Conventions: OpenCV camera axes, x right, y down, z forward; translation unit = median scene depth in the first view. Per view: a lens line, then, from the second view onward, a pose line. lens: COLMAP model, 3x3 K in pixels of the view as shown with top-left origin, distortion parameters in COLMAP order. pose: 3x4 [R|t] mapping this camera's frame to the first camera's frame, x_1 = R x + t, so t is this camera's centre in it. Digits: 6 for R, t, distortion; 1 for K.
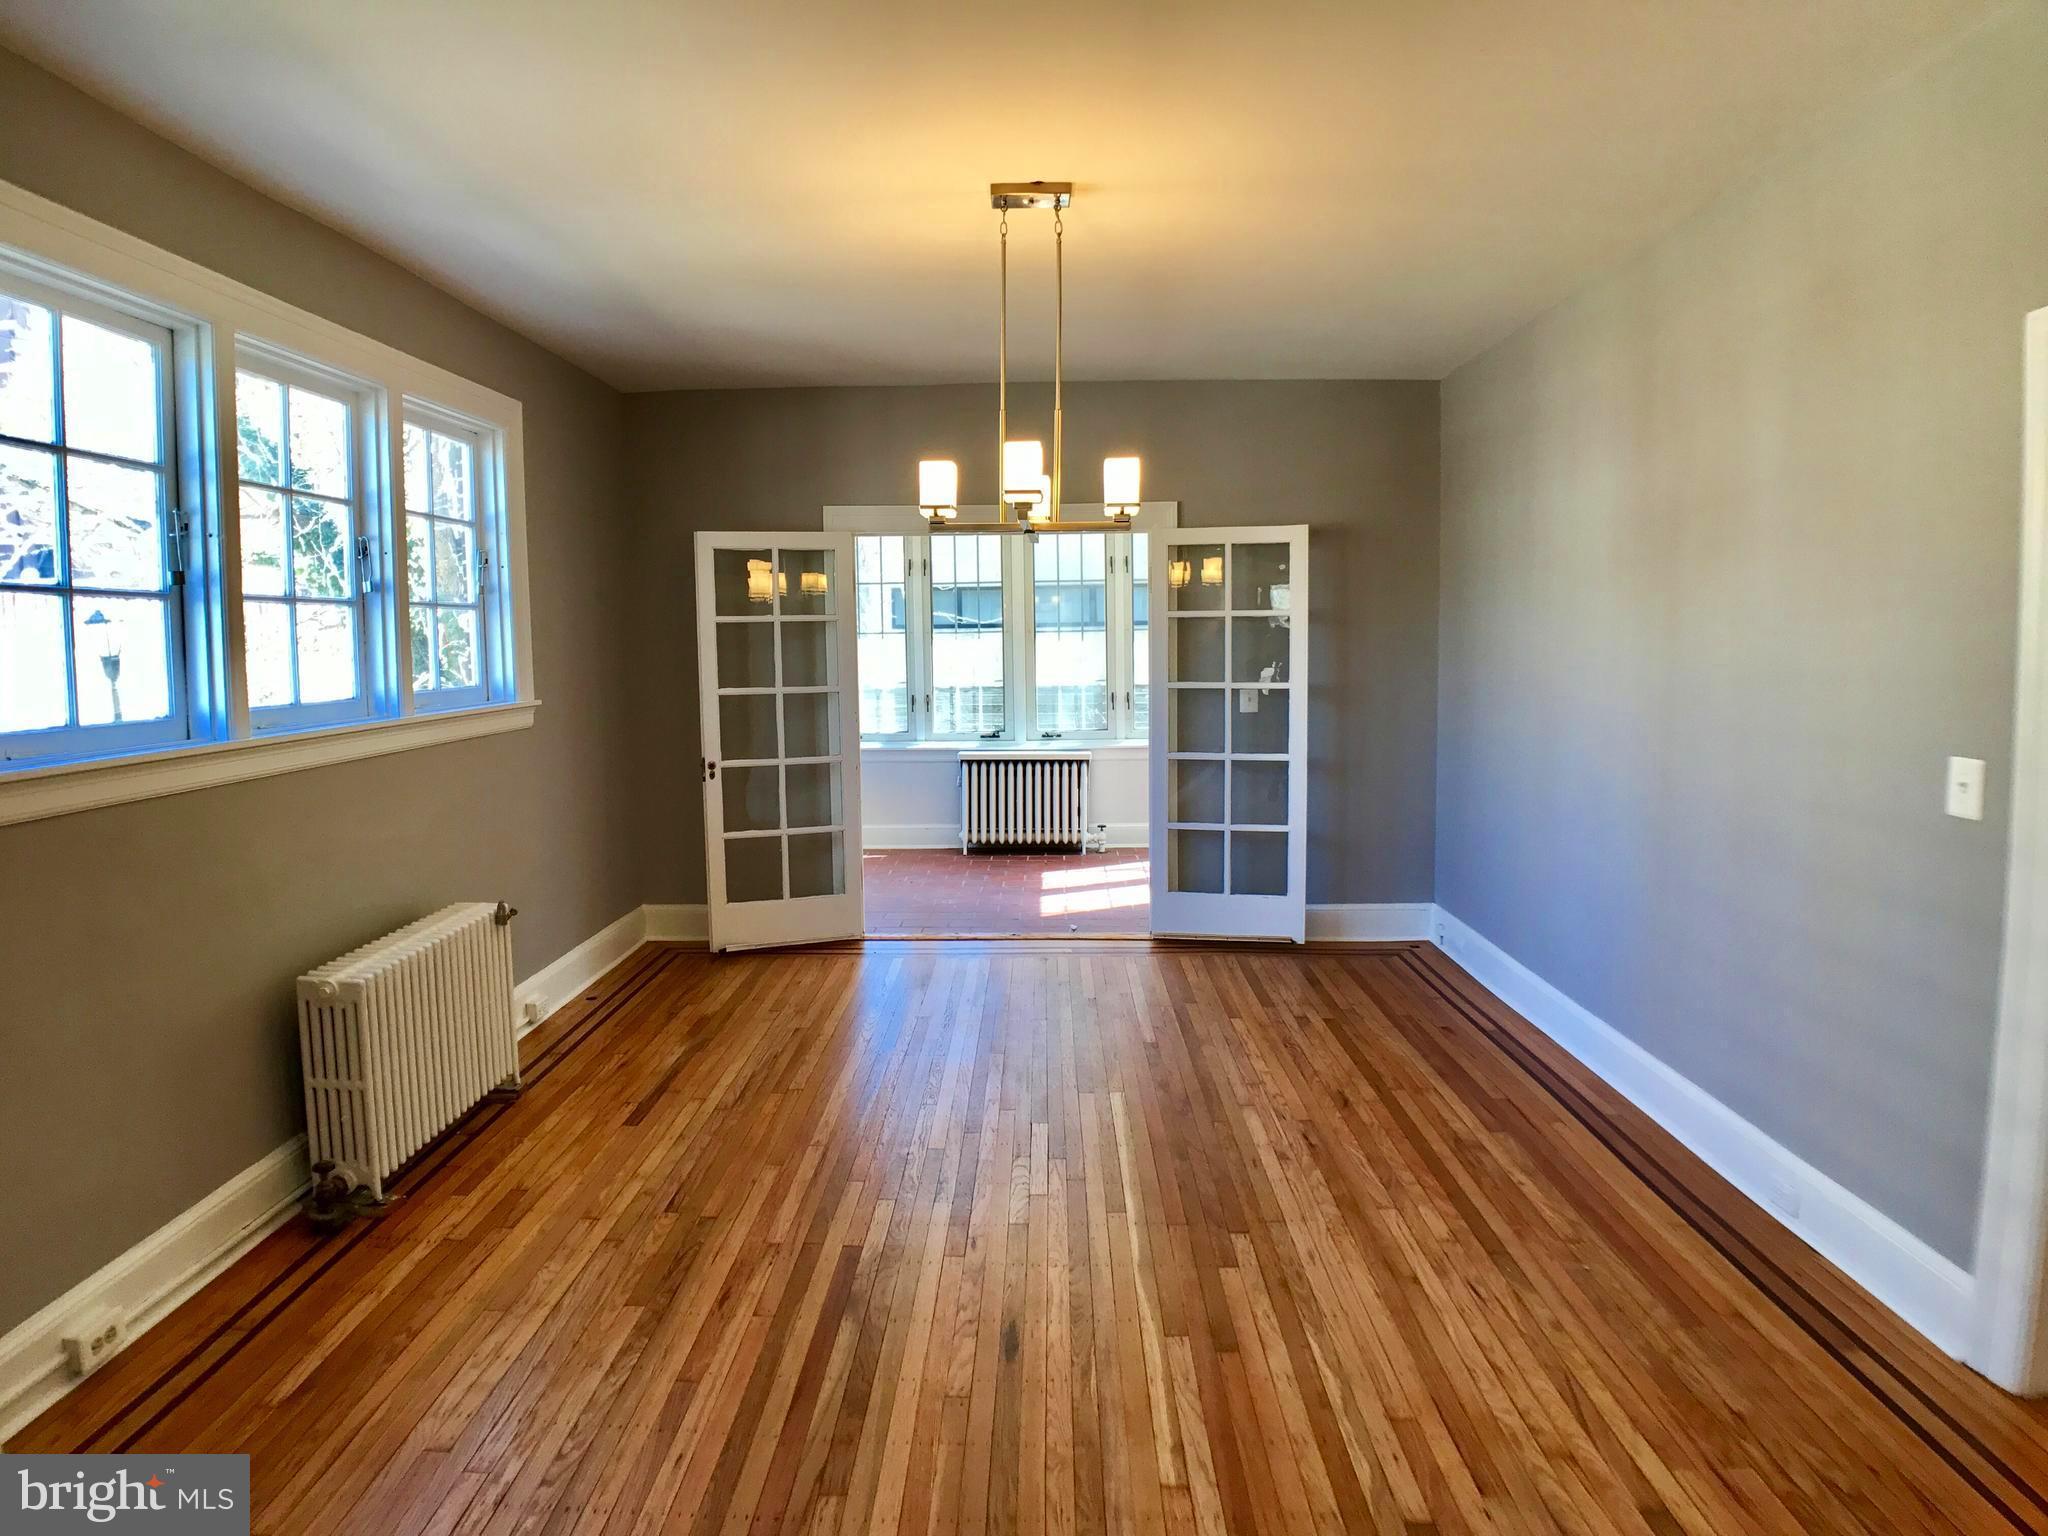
lens RADIAL K [[1158.8, 0, 1014.1], [0, 1158.8, 709.6], [0, 0, 1]] dist [-0.077854, 0.009720]
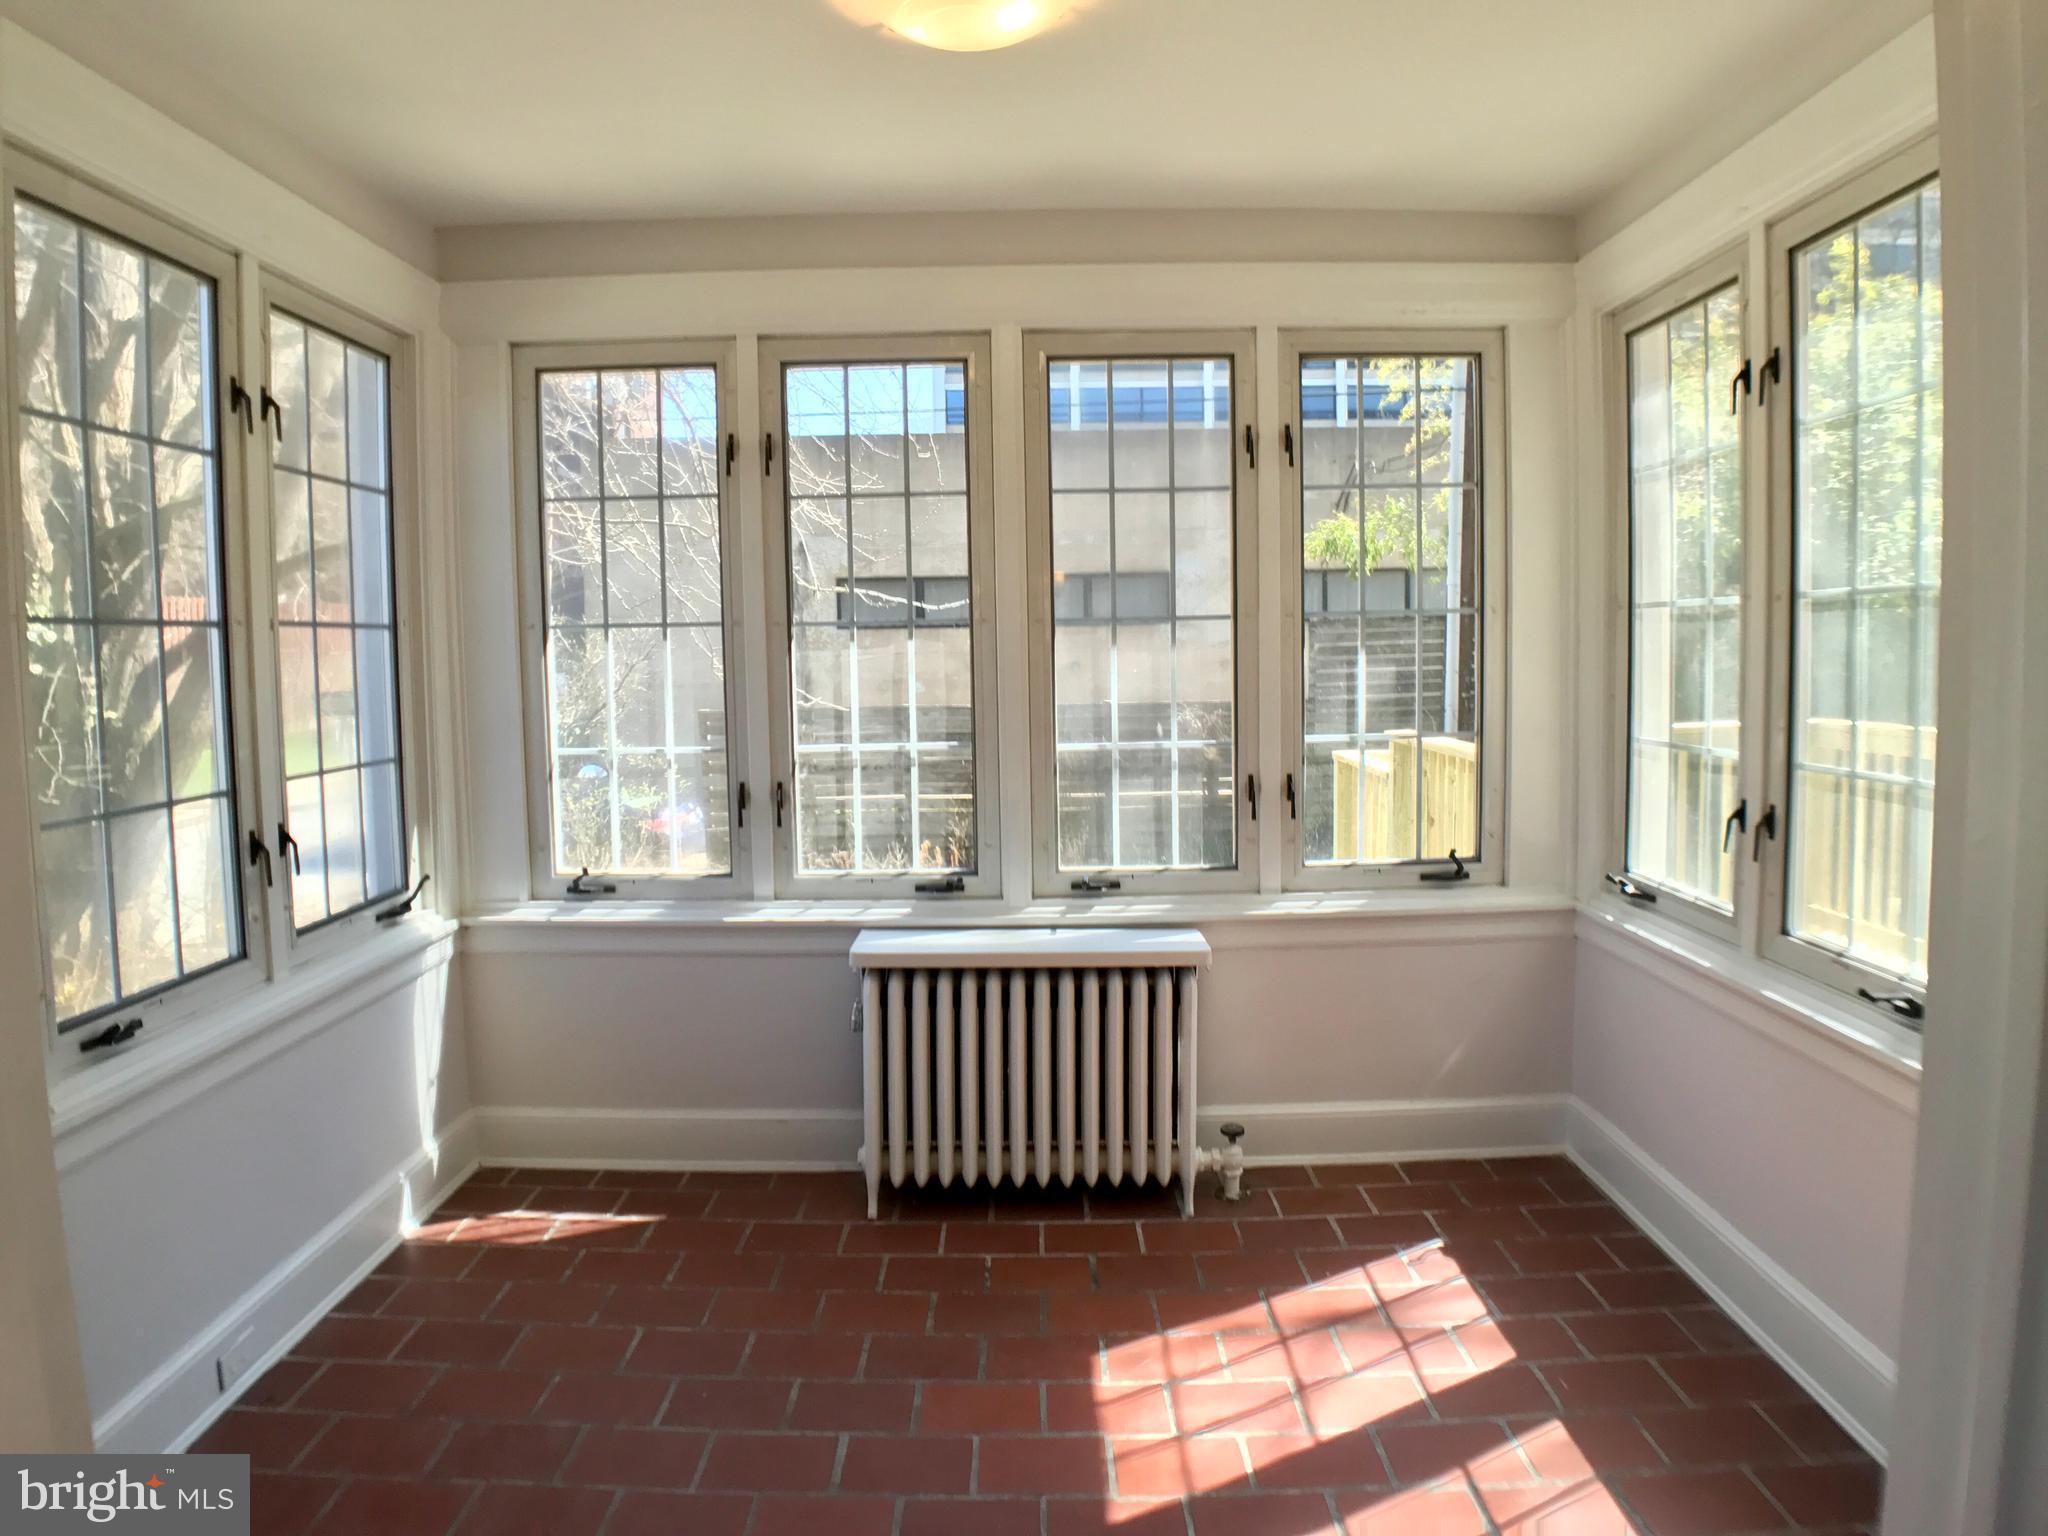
lens RADIAL K [[1158.8, 0, 1014.1], [0, 1158.8, 709.6], [0, 0, 1]] dist [-0.077854, 0.009720]
pose [[0.999840, -0.004997, 0.017201, -0.002412], [0.004441, 0.999471, 0.032218, -0.076278], [-0.017353, -0.032137, 0.999333, 0.932676]]
